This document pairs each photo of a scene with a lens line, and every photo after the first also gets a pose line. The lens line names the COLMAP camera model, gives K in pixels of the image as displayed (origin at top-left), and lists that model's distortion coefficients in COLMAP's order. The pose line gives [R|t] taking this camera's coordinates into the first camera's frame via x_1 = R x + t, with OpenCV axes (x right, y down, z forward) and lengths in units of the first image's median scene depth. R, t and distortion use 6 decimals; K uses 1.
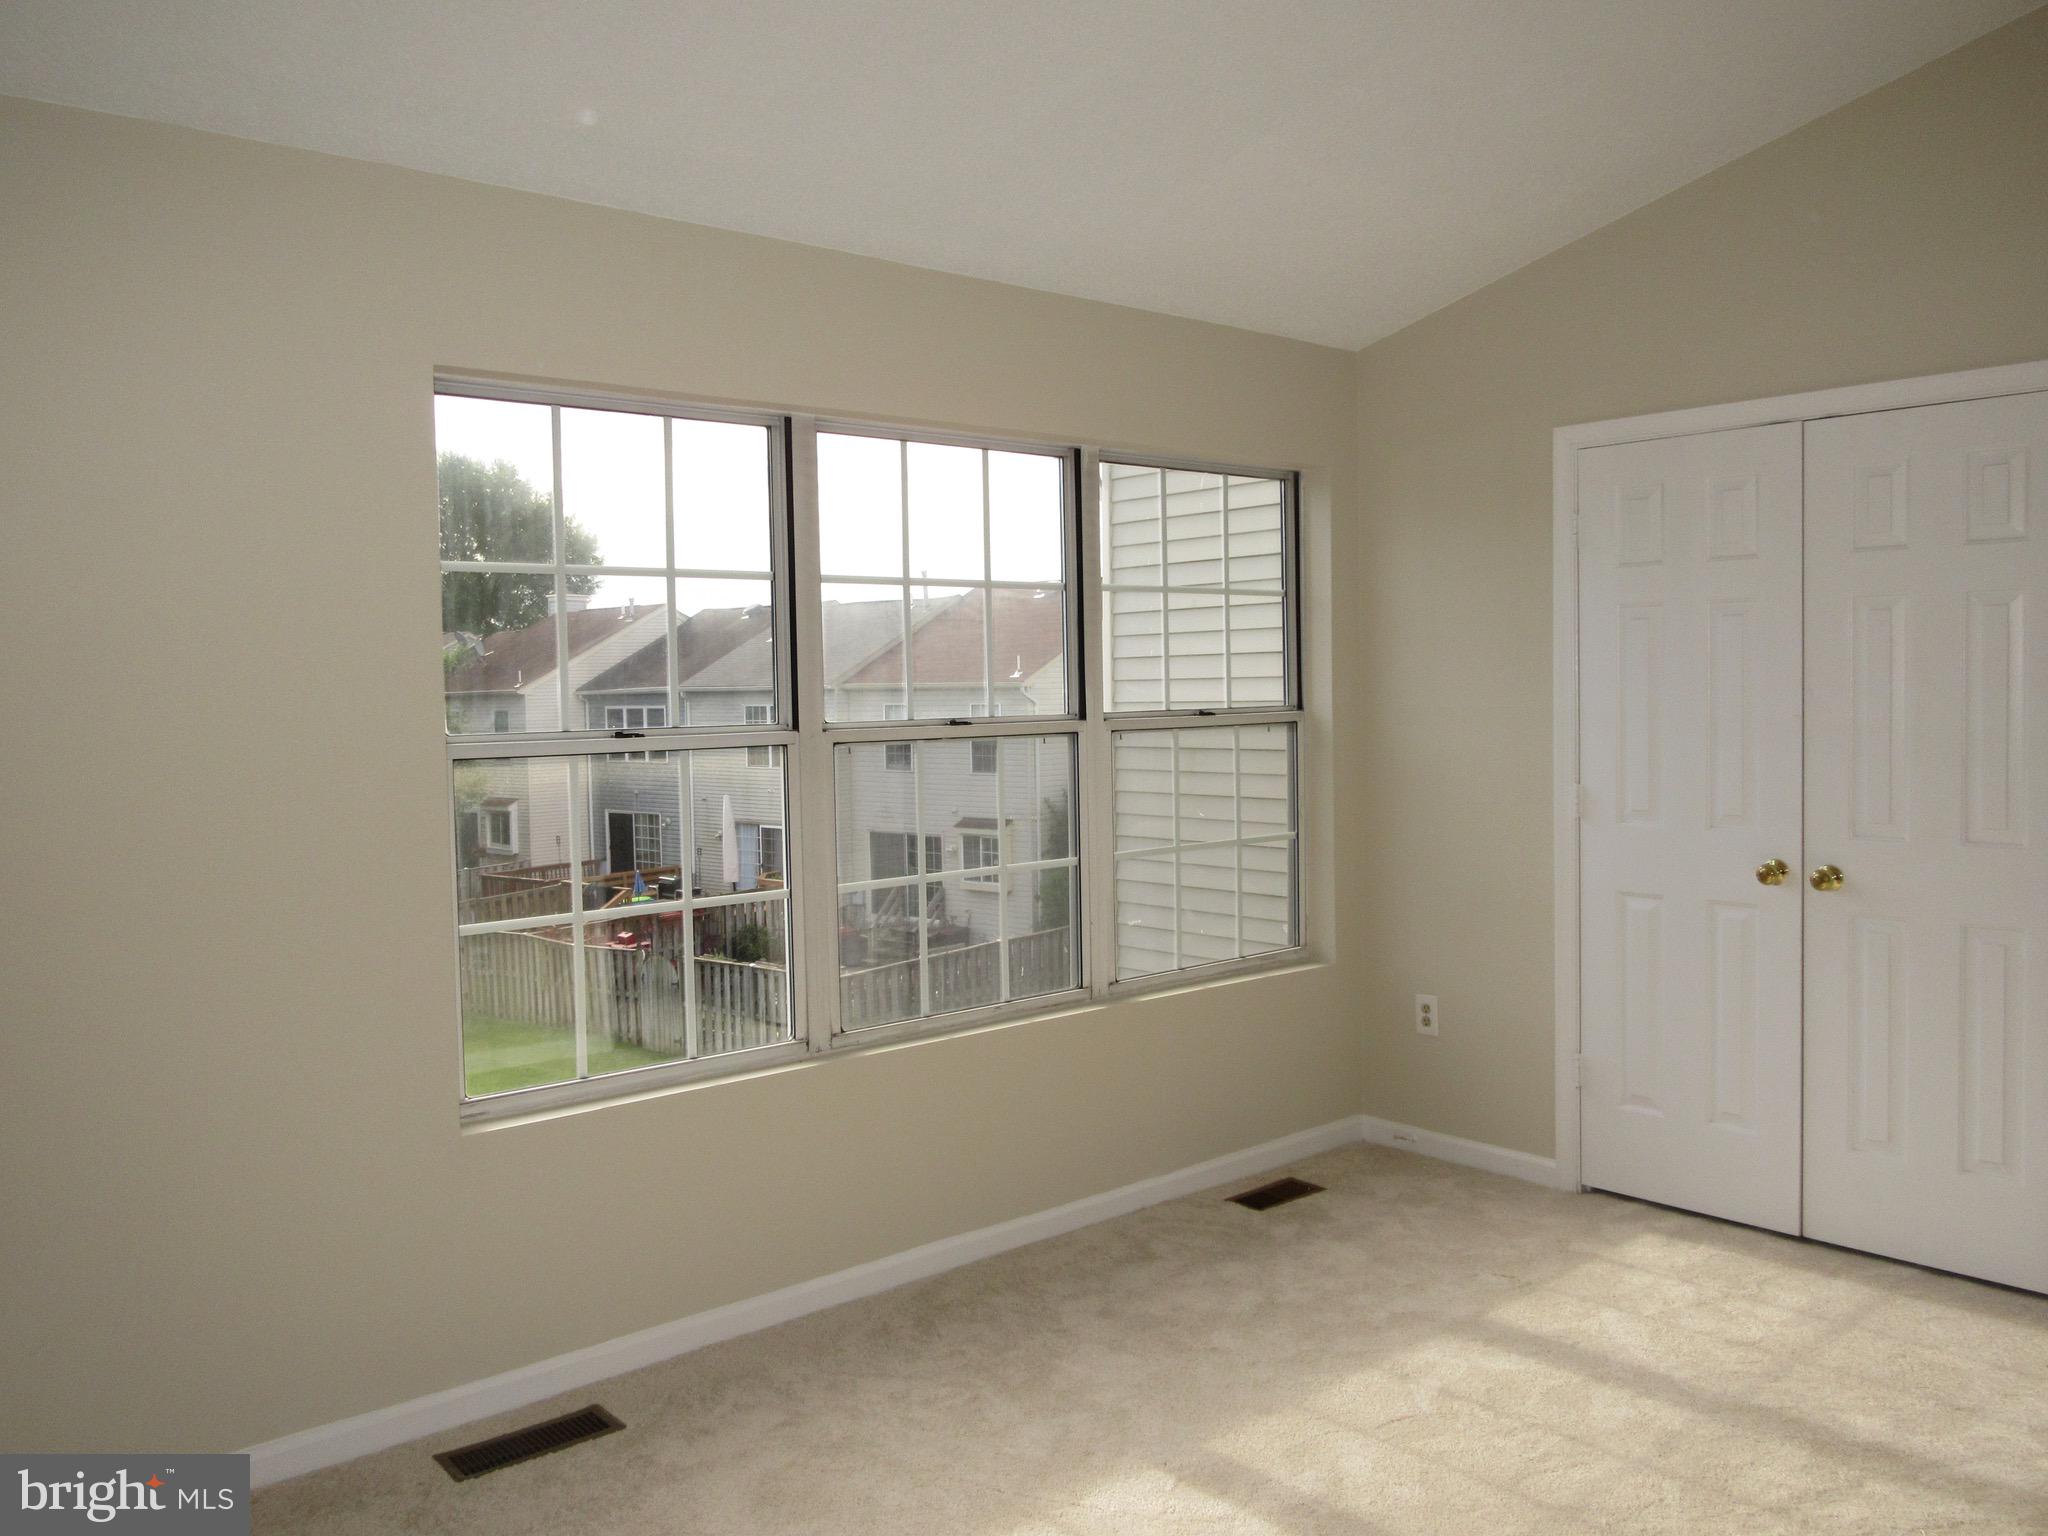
lens RADIAL K [[1683.9, 0, 1024.0], [0, 1683.9, 768.0], [0, 0, 1]] dist [-0.003128, -0.003203]
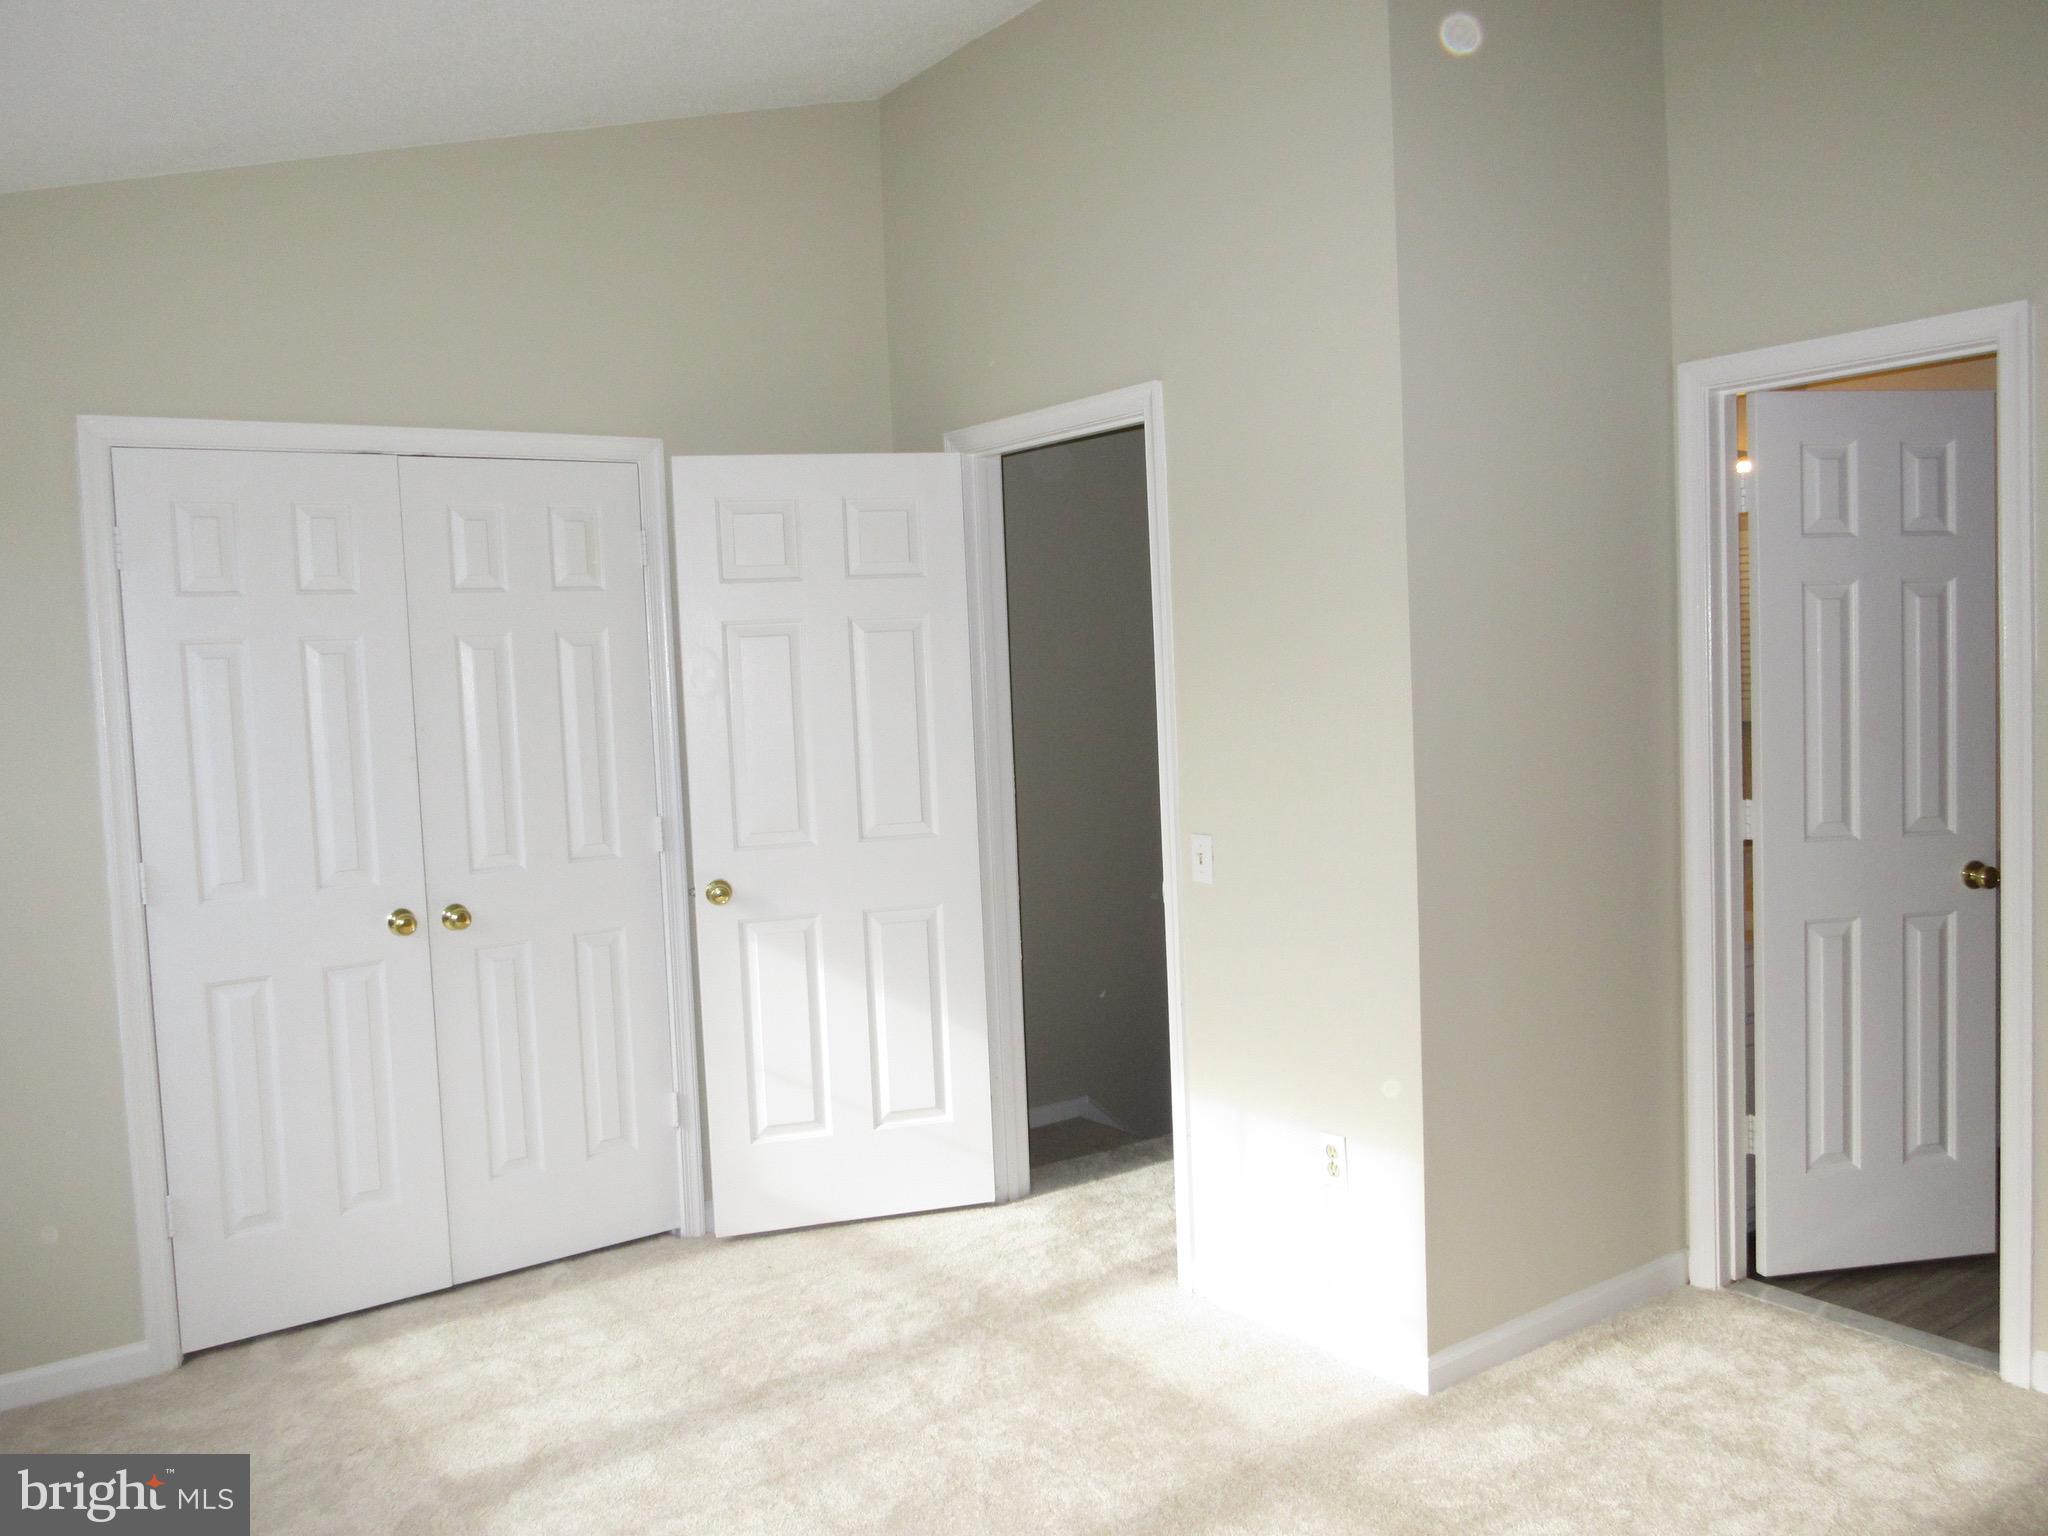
lens RADIAL K [[1683.9, 0, 1024.0], [0, 1683.9, 768.0], [0, 0, 1]] dist [-0.003128, -0.003203]
pose [[0.107939, -0.060606, 0.992308, -0.468195], [0.102657, 0.993484, 0.049512, -0.036221], [-0.988843, 0.096523, 0.113457, 0.545449]]
